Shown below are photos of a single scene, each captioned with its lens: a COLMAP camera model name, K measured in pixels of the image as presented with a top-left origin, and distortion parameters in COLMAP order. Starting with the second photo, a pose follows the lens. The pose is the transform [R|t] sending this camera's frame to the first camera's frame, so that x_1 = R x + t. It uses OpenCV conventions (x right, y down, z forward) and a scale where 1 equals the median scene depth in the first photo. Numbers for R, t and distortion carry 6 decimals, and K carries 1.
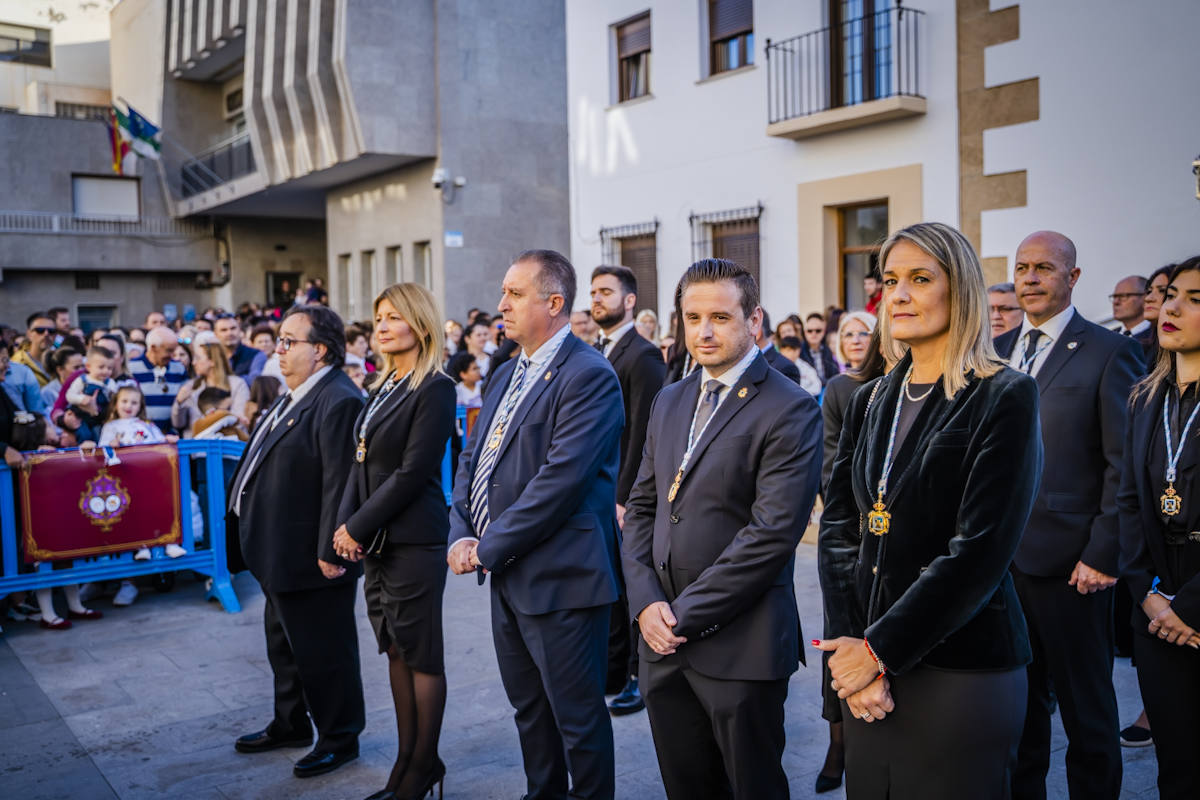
lens RADIAL K [[1195.1, 0, 600.0], [0, 1195.1, 400.0], [0, 0, 1]] dist [-0.022853, 0.010712]
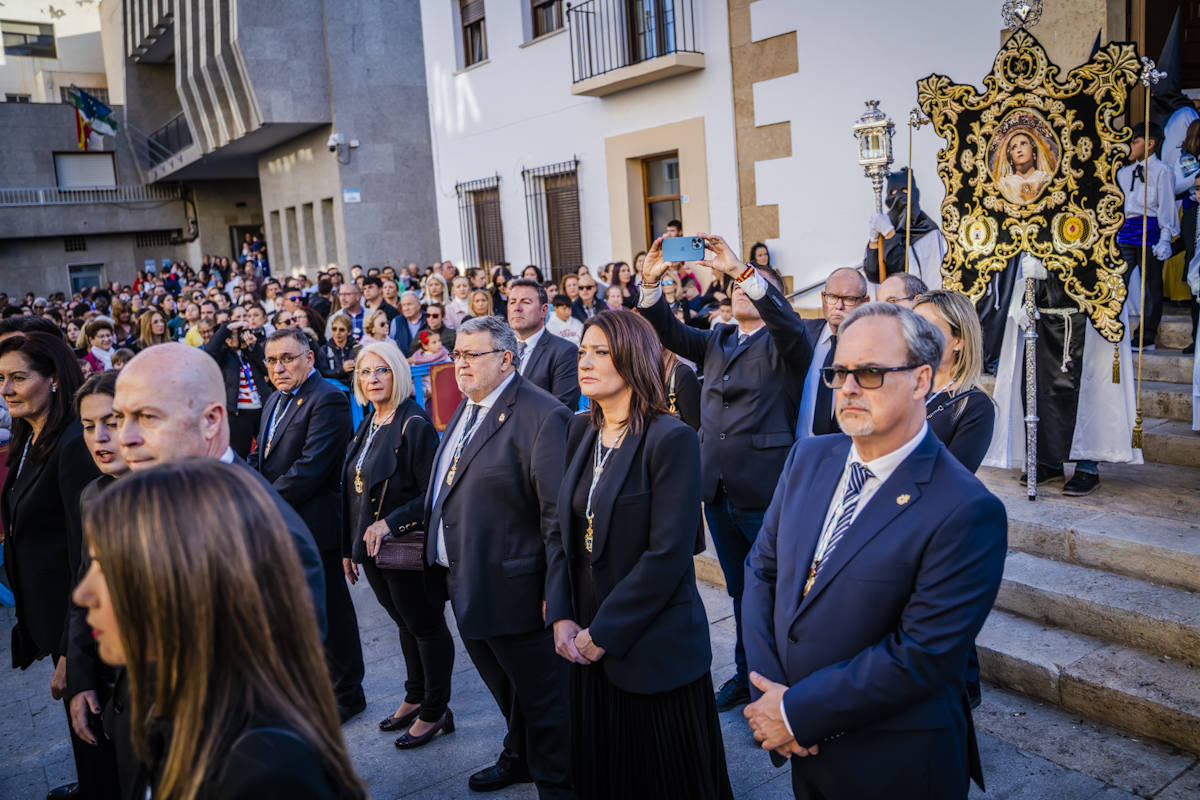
lens RADIAL K [[963.2, 0, 600.0], [0, 963.2, 400.0], [0, 0, 1]] dist [-0.113967, 0.086468]
pose [[0.998659, -0.050349, 0.012065, 0.094706], [0.048838, 0.993448, 0.103322, -0.025092], [-0.017188, -0.102594, 0.994575, 0.084877]]
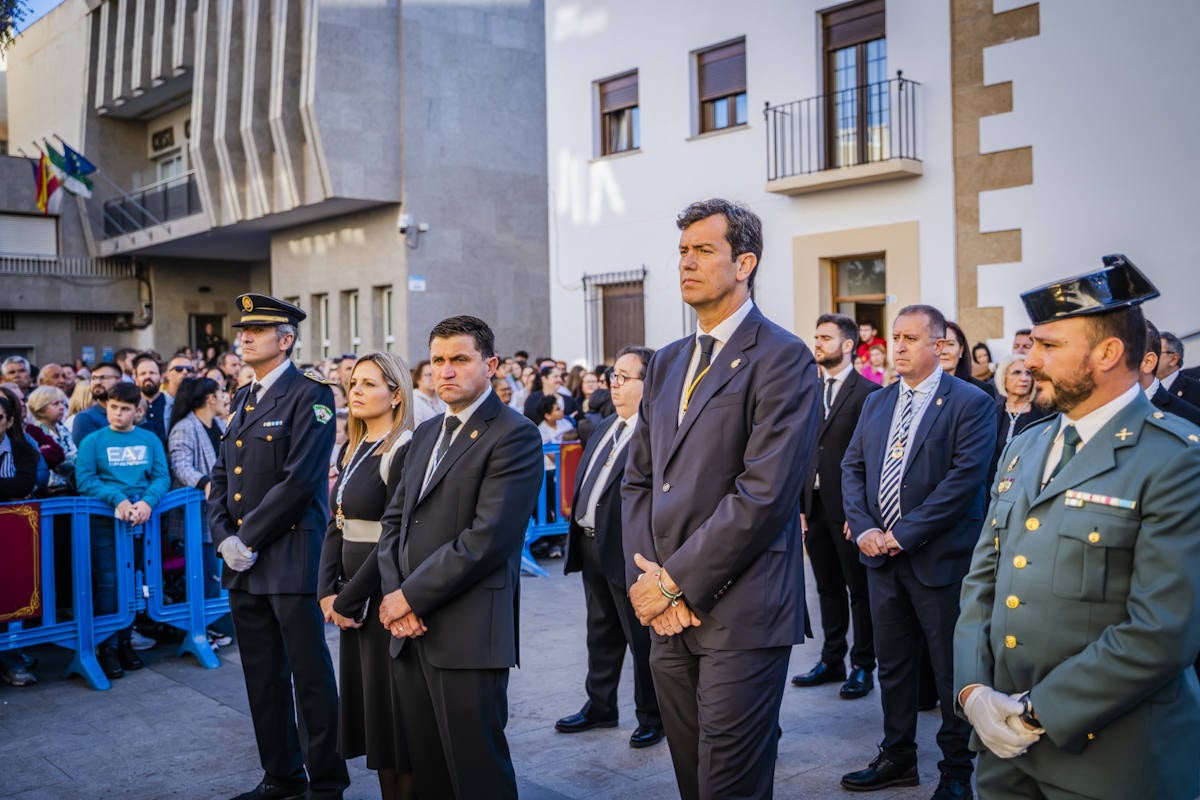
lens RADIAL K [[1222.7, 0, 600.0], [0, 1222.7, 400.0], [0, 0, 1]] dist [-0.013387, 0.006925]
pose [[0.993708, 0.000130, 0.112000, -0.087783], [0.004187, 0.999257, -0.038313, 0.004261], [-0.111922, 0.038541, 0.992969, -0.042592]]
